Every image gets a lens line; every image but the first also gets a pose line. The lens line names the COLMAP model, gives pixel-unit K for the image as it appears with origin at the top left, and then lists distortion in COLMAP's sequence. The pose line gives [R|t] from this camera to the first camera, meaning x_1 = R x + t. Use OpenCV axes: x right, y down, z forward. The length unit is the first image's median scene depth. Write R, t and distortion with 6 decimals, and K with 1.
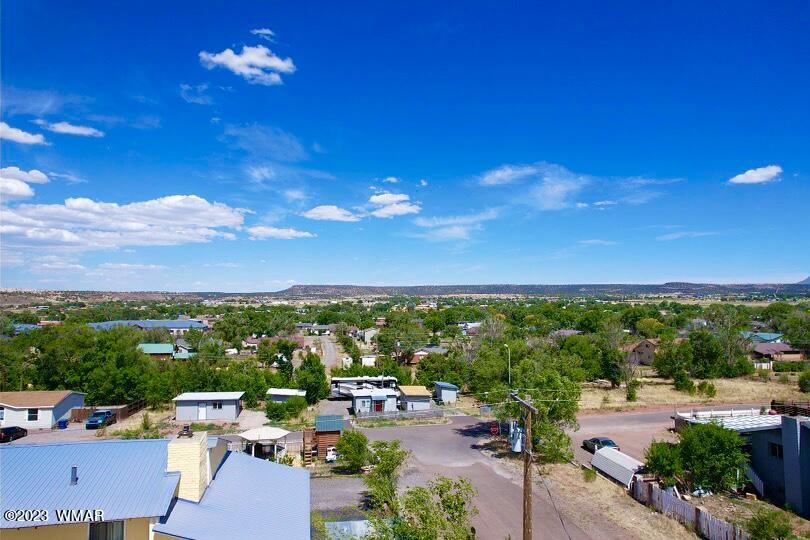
lens RADIAL K [[516.4, 0, 406.0], [0, 516.4, 269.2], [0, 0, 1]] dist [-0.076952, 0.065316]
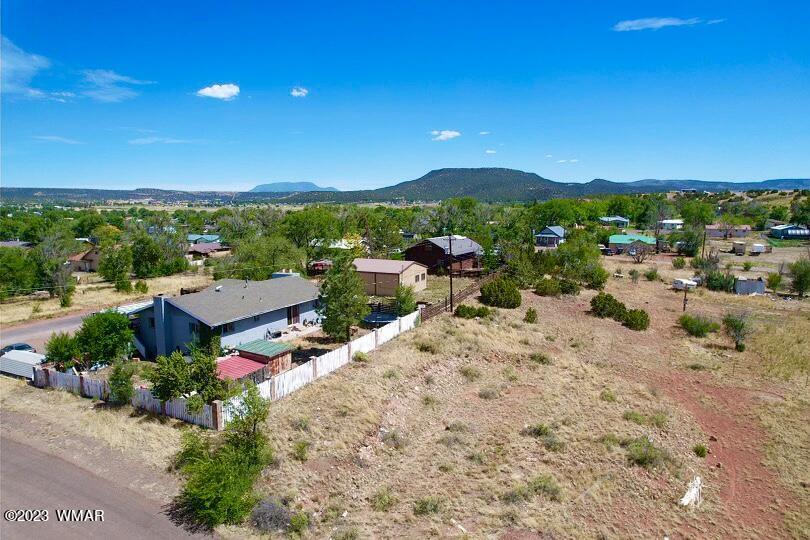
lens RADIAL K [[516.4, 0, 407.9], [0, 516.4, 266.9], [0, 0, 1]] dist [-0.076952, 0.065316]
pose [[0.577459, -0.096922, 0.810646, 0.014886], [-0.049743, 0.986907, 0.153431, -0.012068], [-0.814903, -0.128924, 0.565077, -0.116330]]
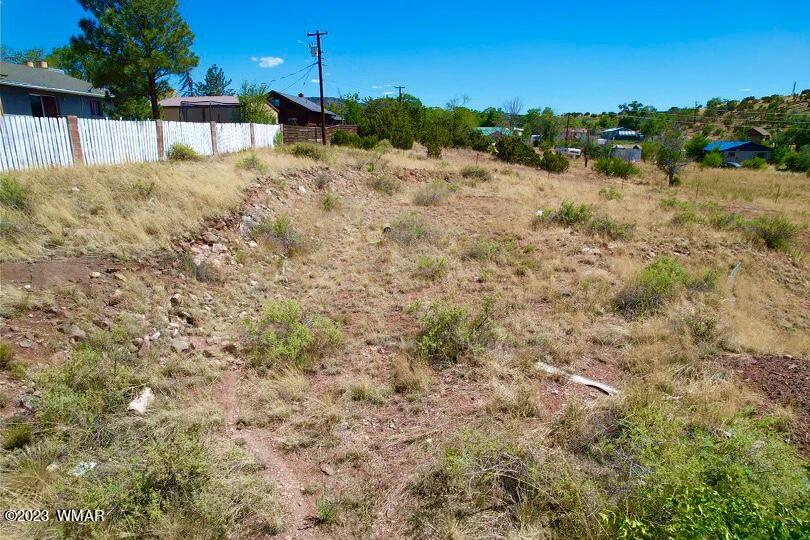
lens RADIAL K [[516.4, 0, 408.2], [0, 516.4, 272.5], [0, 0, 1]] dist [-0.076952, 0.065316]
pose [[0.294800, -0.243029, 0.924137, 0.146419], [-0.063531, 0.959992, 0.272725, 0.115486], [-0.953445, -0.139111, 0.267566, -0.008691]]
